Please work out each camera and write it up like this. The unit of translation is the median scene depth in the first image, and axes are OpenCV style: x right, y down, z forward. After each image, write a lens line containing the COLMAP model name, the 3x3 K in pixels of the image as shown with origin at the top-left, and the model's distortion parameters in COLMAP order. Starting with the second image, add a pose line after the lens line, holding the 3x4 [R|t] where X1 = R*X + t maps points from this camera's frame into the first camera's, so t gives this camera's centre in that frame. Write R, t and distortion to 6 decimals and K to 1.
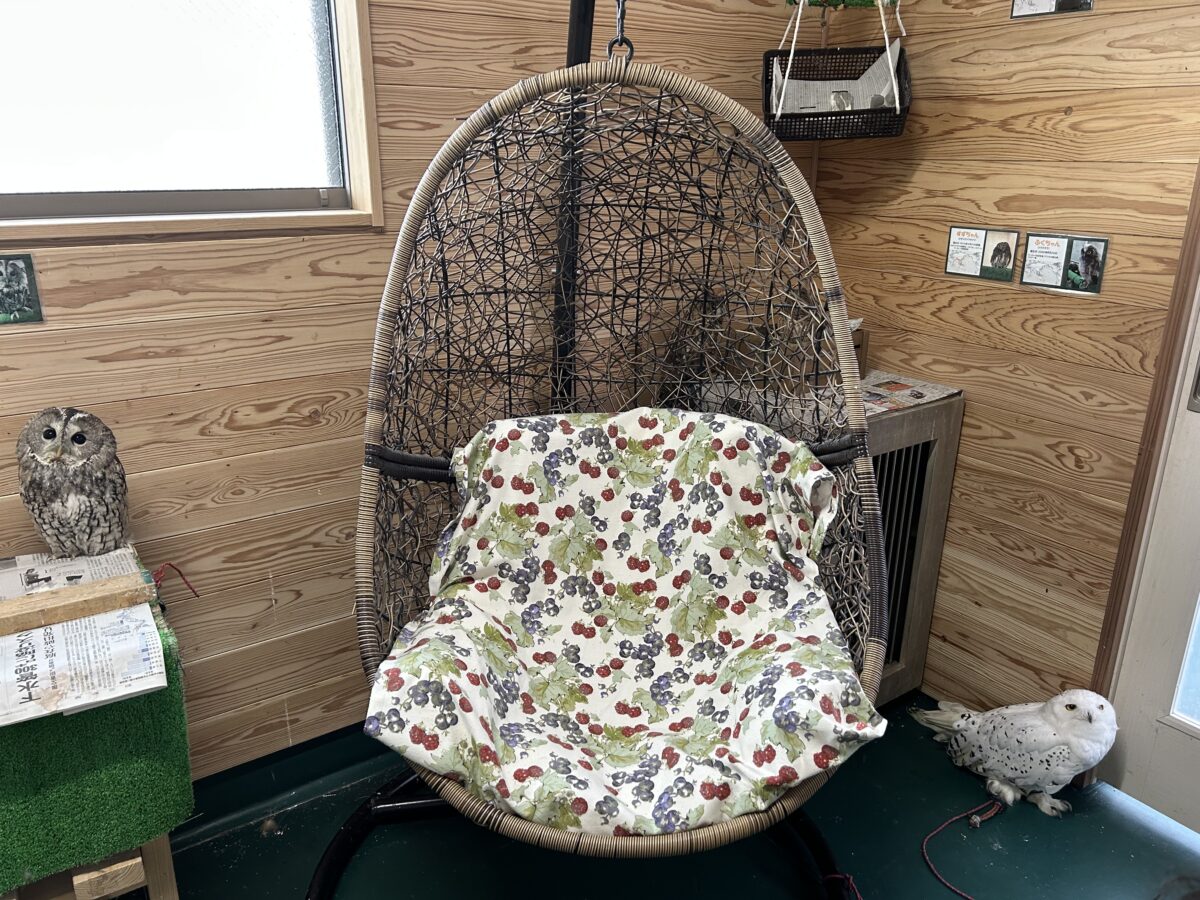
lens RADIAL K [[918.7, 0, 597.7], [0, 918.7, 458.2], [0, 0, 1]] dist [0.026947, 0.001764]
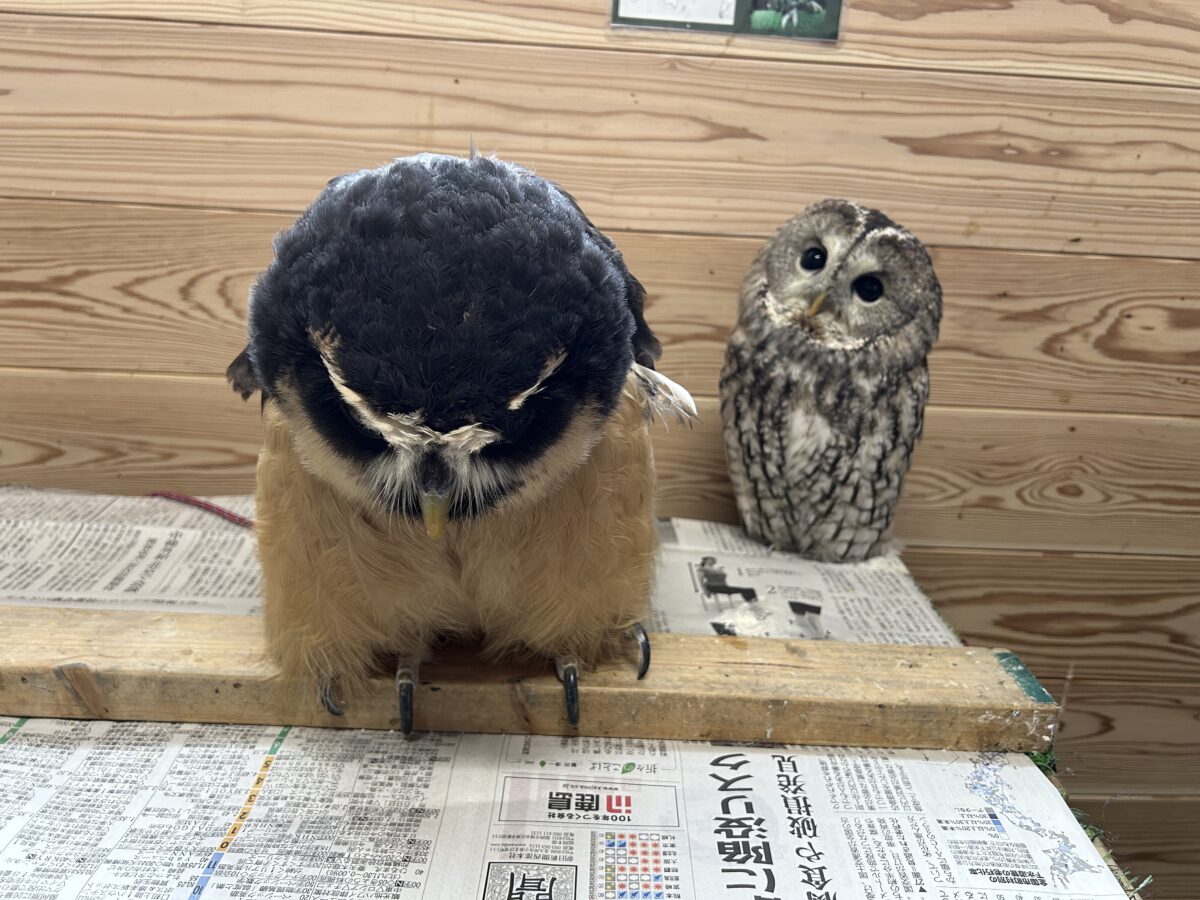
lens RADIAL K [[913.0, 0, 600.0], [0, 913.0, 450.0], [0, 0, 1]] dist [-0.006952, -0.007140]
pose [[0.846116, 0.210176, -0.489810, -0.348732], [-0.222057, 0.974422, 0.034532, 0.050905], [0.484539, 0.079548, 0.871145, 0.454557]]
